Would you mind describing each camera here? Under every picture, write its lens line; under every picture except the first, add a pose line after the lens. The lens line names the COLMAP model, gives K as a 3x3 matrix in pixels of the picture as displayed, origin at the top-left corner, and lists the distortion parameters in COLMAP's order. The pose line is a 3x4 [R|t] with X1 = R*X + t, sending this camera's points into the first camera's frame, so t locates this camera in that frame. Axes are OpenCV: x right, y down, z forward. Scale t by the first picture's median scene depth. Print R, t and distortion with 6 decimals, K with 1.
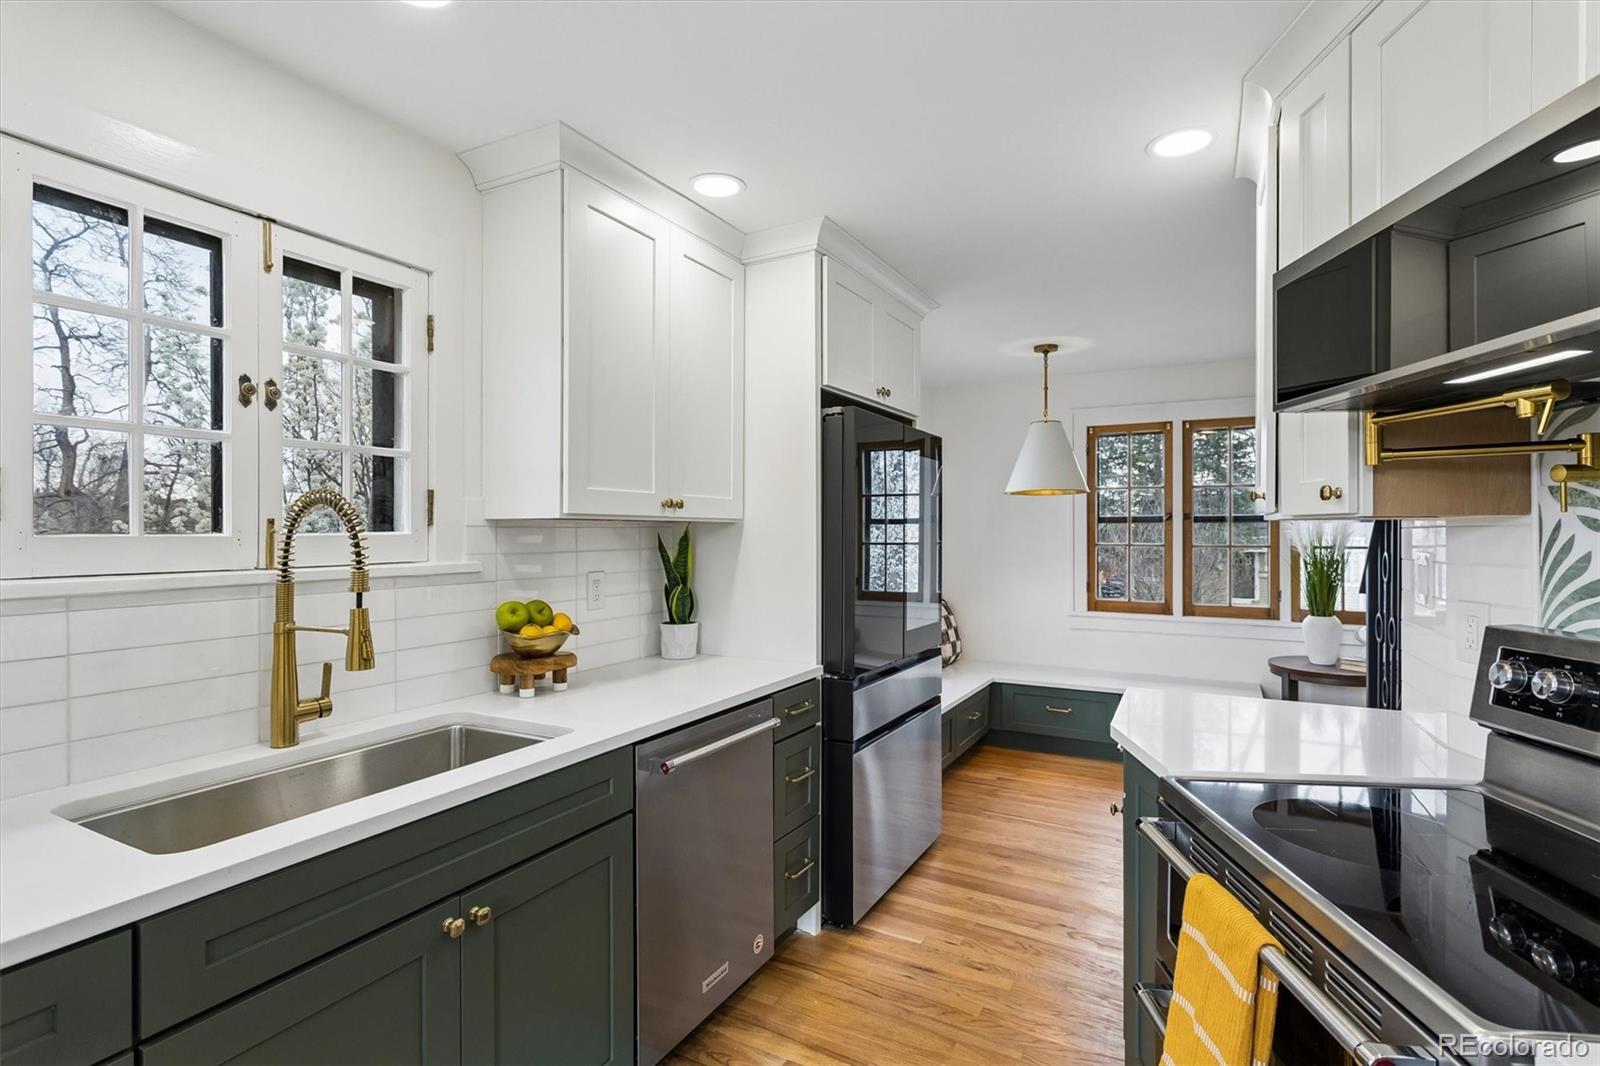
lens RADIAL K [[766.1, 0, 805.4], [0, 766.1, 534.5], [0, 0, 1]] dist [0.001365, 0.000314]
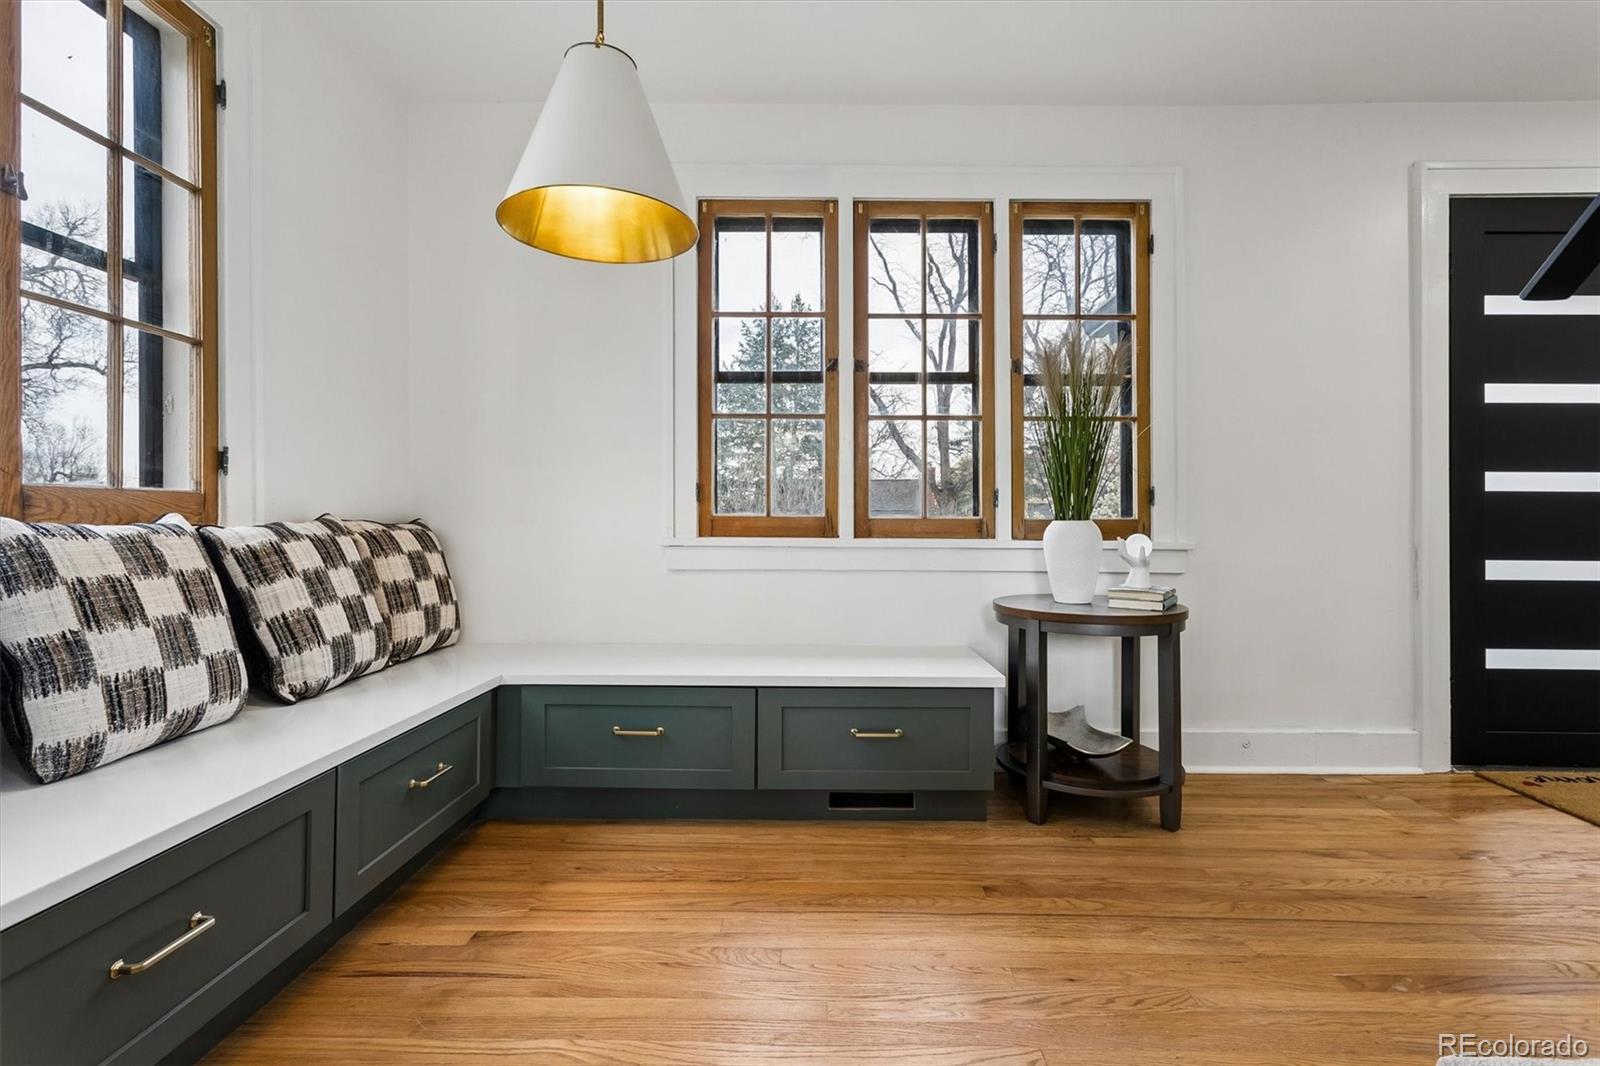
lens RADIAL K [[766.1, 0, 804.9], [0, 766.1, 528.1], [0, 0, 1]] dist [0.001365, 0.000314]
pose [[0.888328, -0.004238, 0.459189, 0.192134], [0.000223, 0.999961, 0.008798, 0.092609], [-0.459209, -0.007713, 0.888295, 0.498757]]
